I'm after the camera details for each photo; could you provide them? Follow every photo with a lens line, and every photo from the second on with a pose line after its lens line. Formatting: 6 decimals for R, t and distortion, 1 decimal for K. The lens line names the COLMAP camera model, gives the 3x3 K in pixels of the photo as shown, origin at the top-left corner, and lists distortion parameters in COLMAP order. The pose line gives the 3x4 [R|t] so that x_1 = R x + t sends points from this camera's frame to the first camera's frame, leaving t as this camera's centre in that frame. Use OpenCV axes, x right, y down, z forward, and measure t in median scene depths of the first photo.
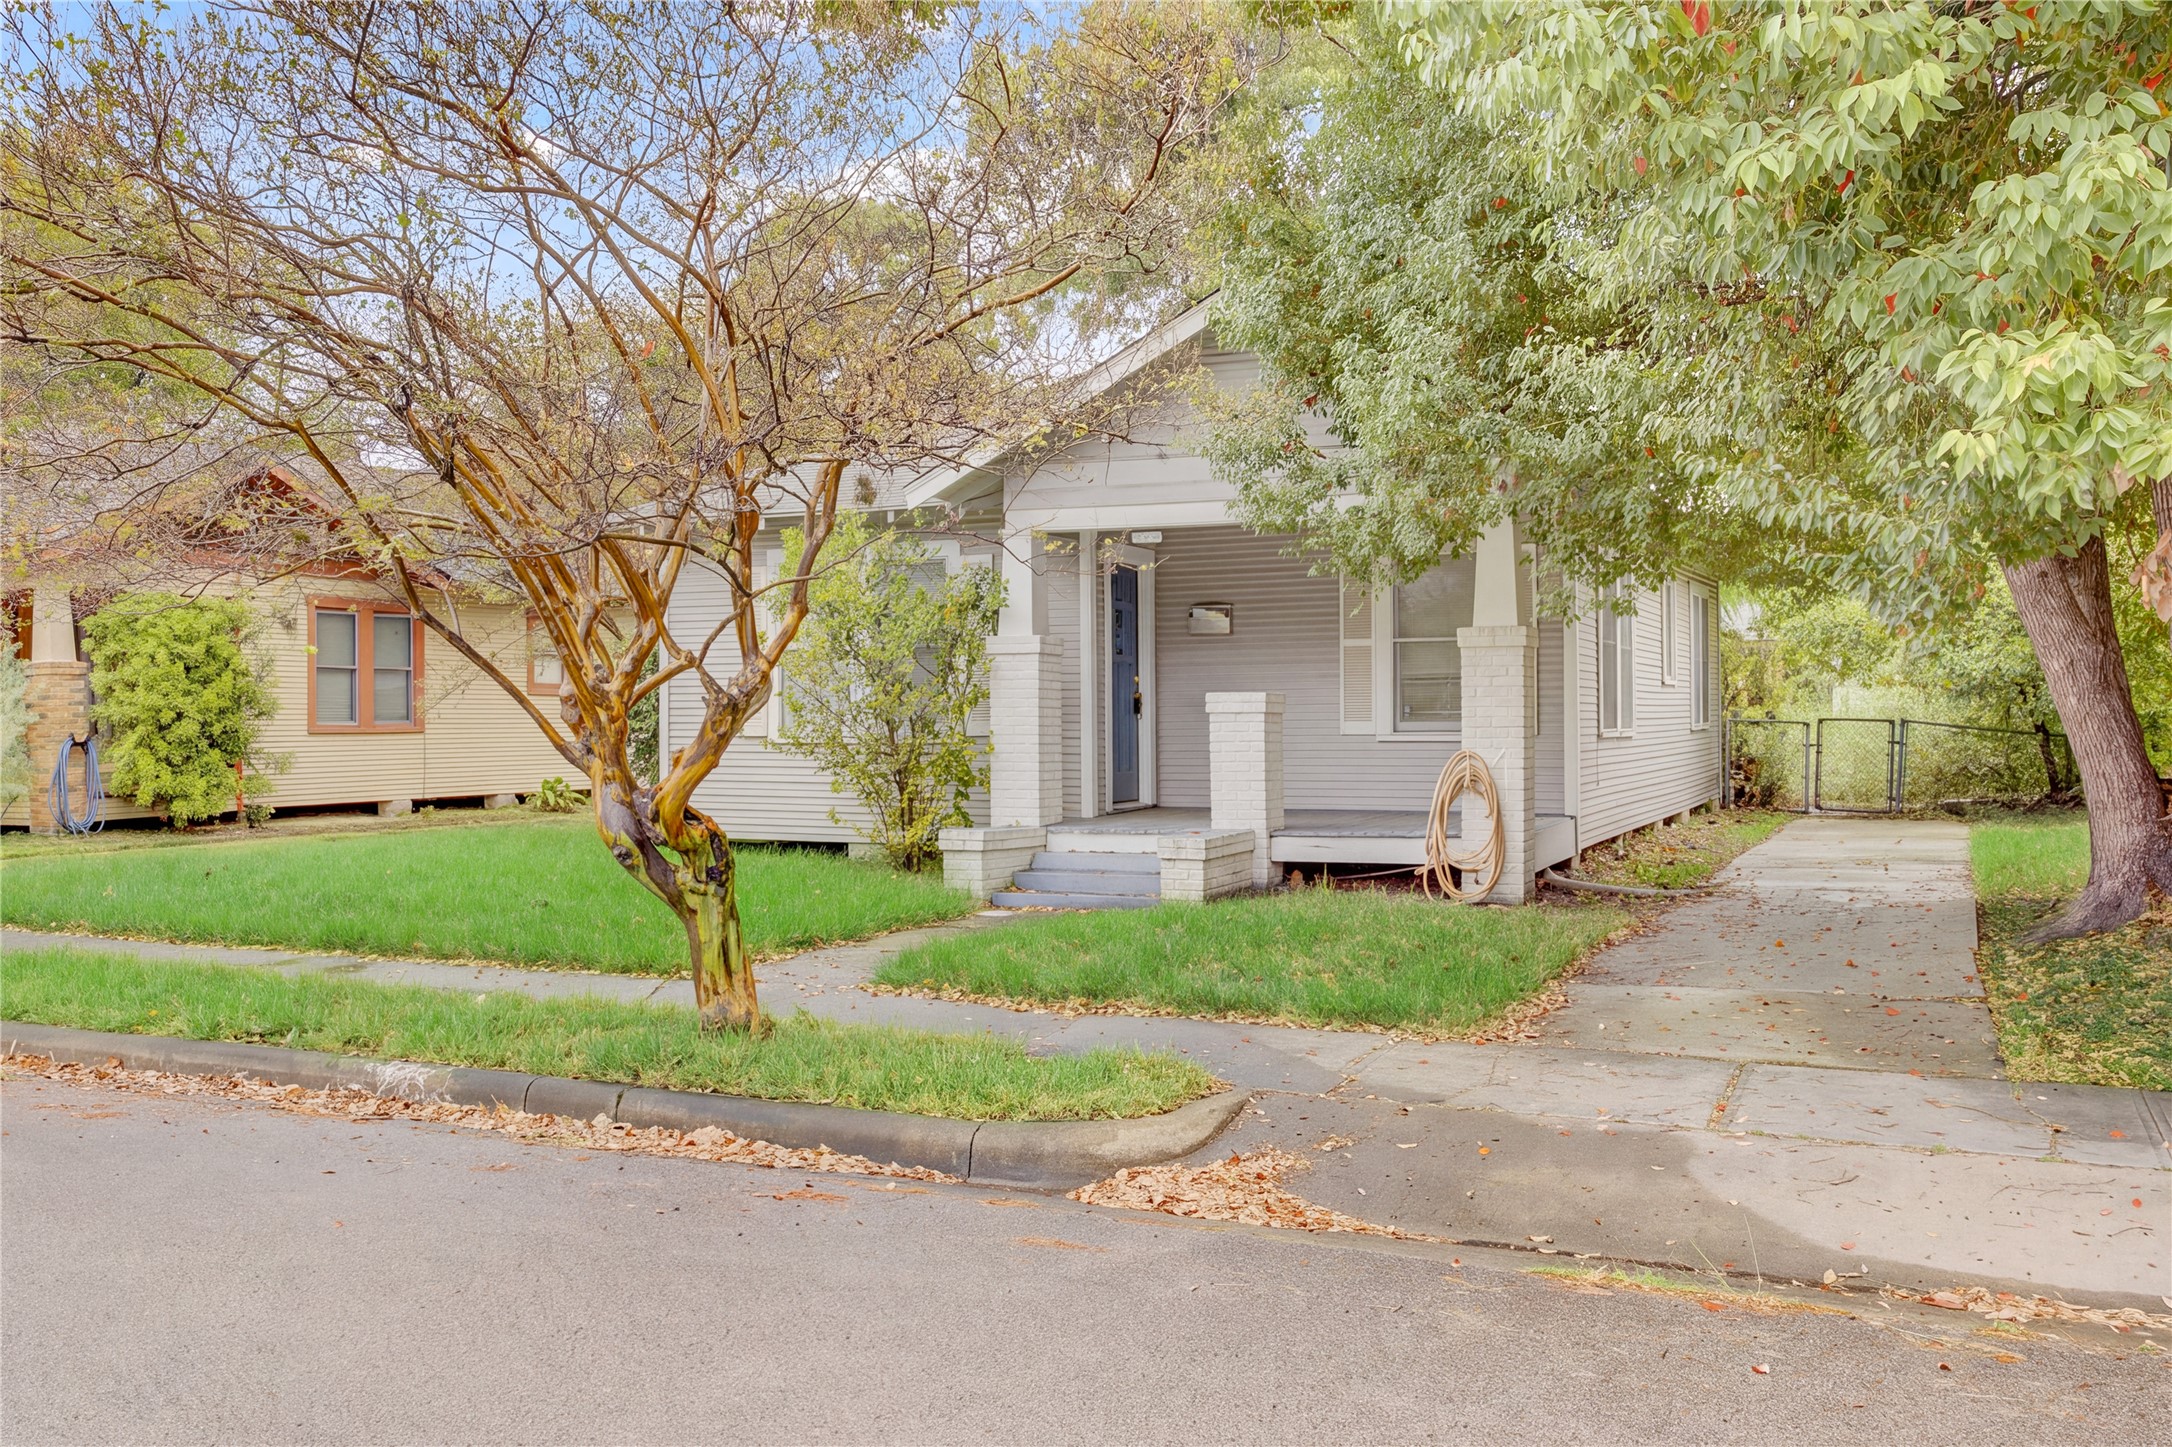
lens RADIAL K [[1779.1, 0, 1086.0], [0, 1779.1, 723.5], [0, 0, 1]] dist [-0.013894, -0.007333]
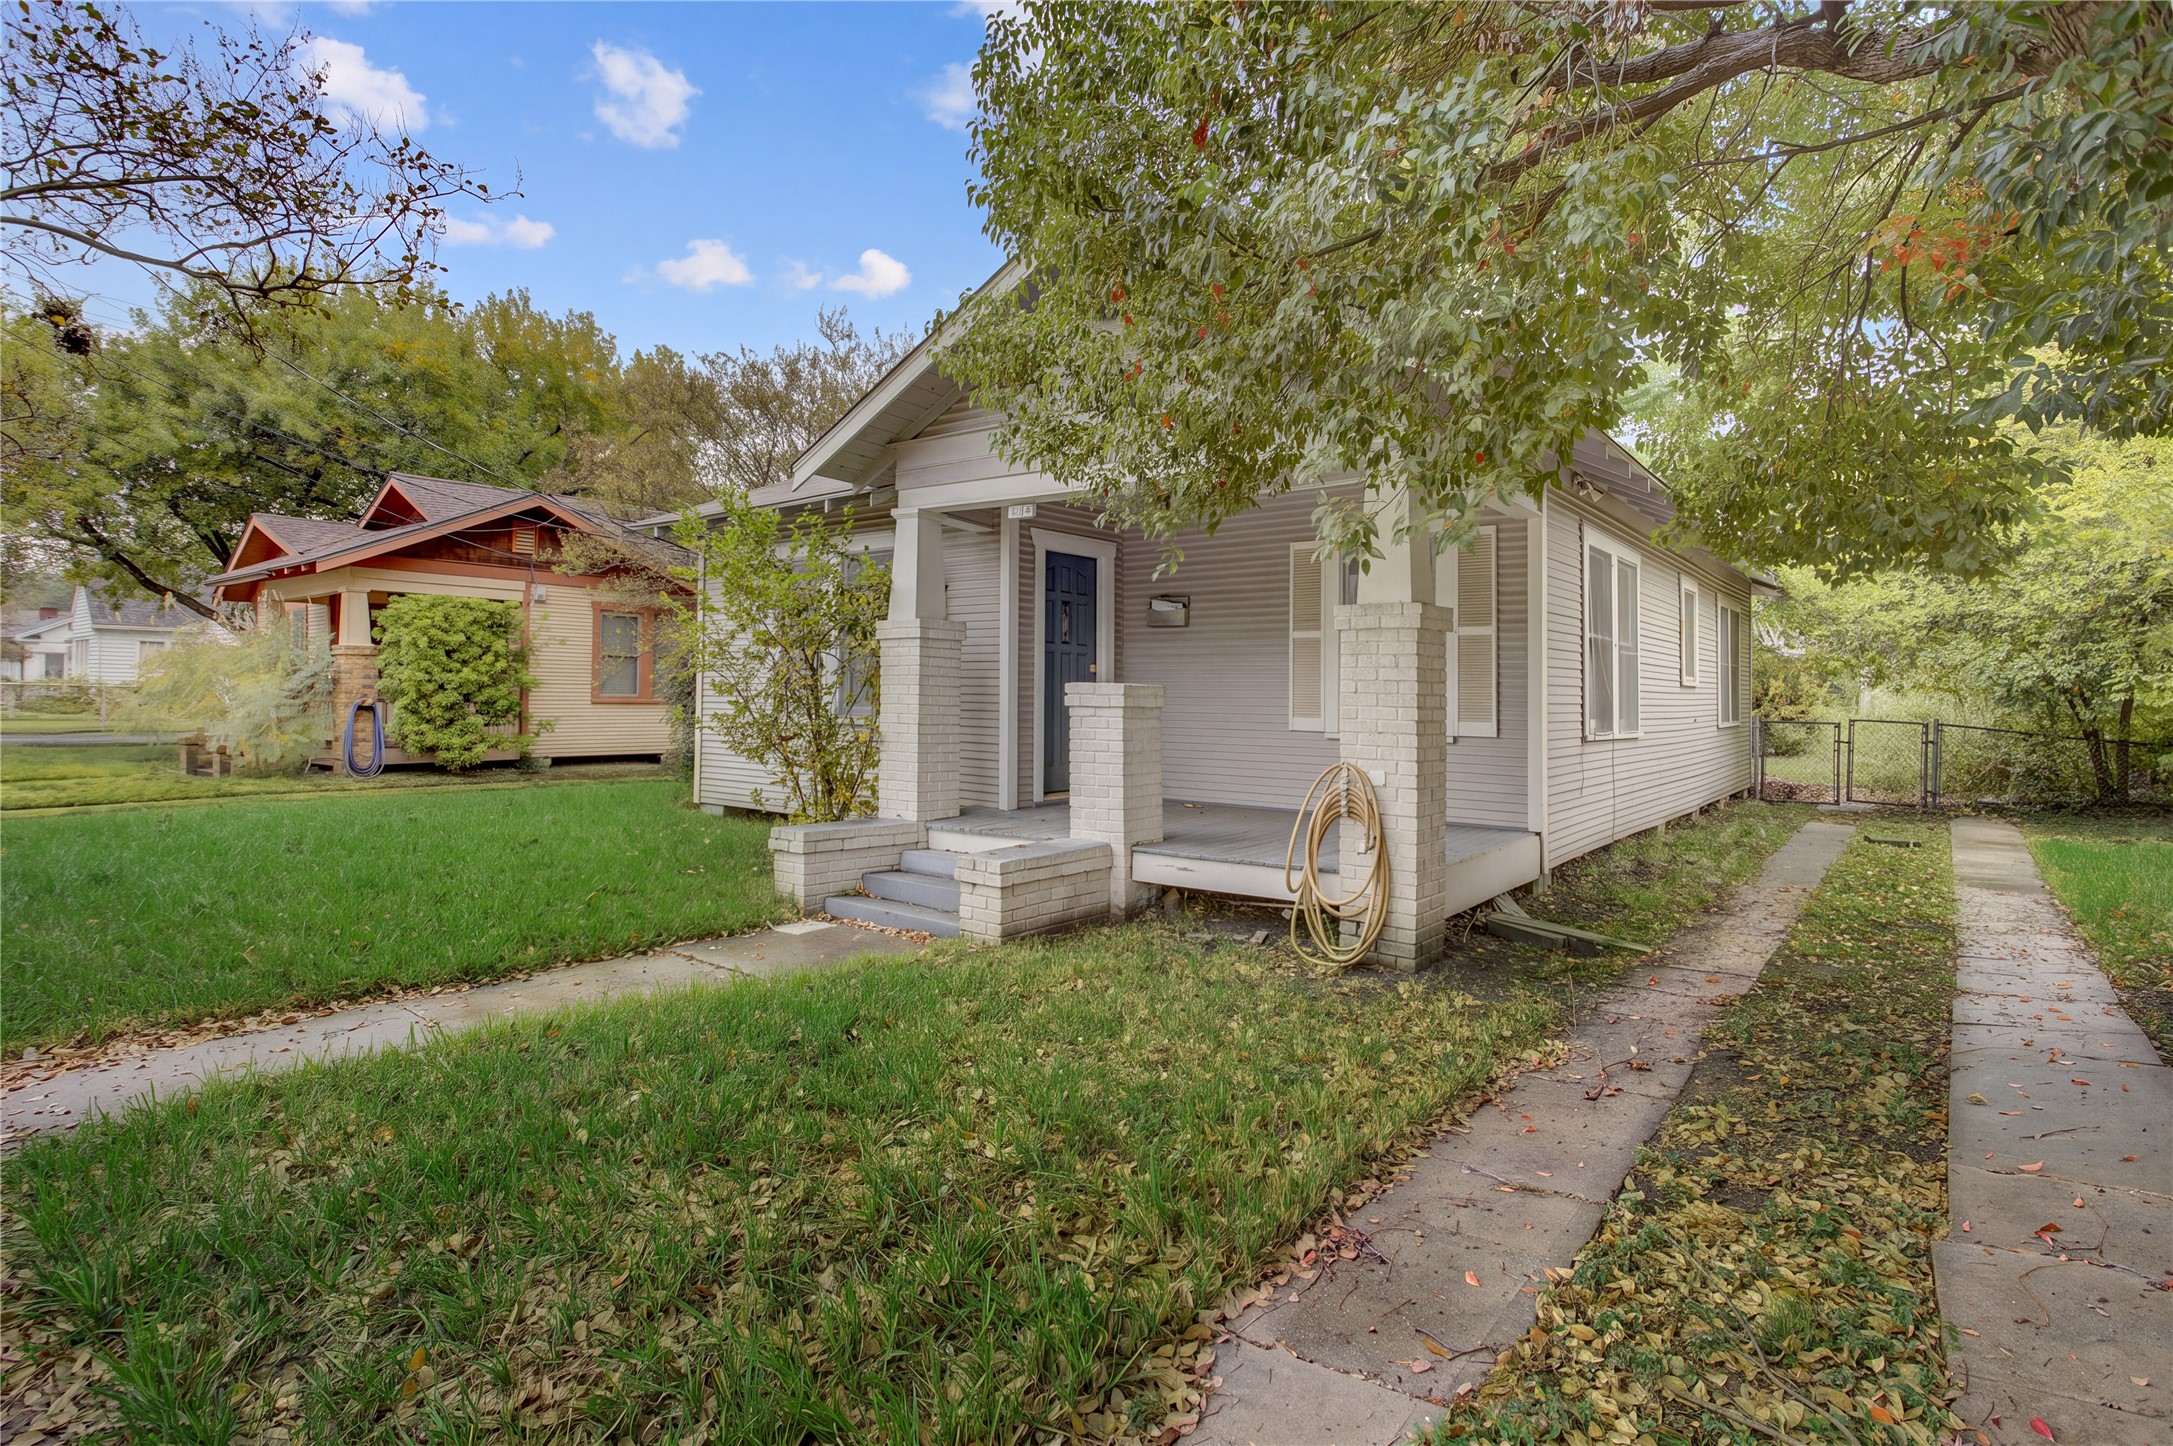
lens RADIAL K [[1043.6, 0, 1089.5], [0, 1043.6, 670.6], [0, 0, 1]] dist [-0.000615, 0.000355]
pose [[0.972596, 0.015982, -0.231952, 0.142780], [-0.023053, 0.999347, -0.027807, -0.006601], [0.231356, 0.032392, 0.972330, 0.360230]]
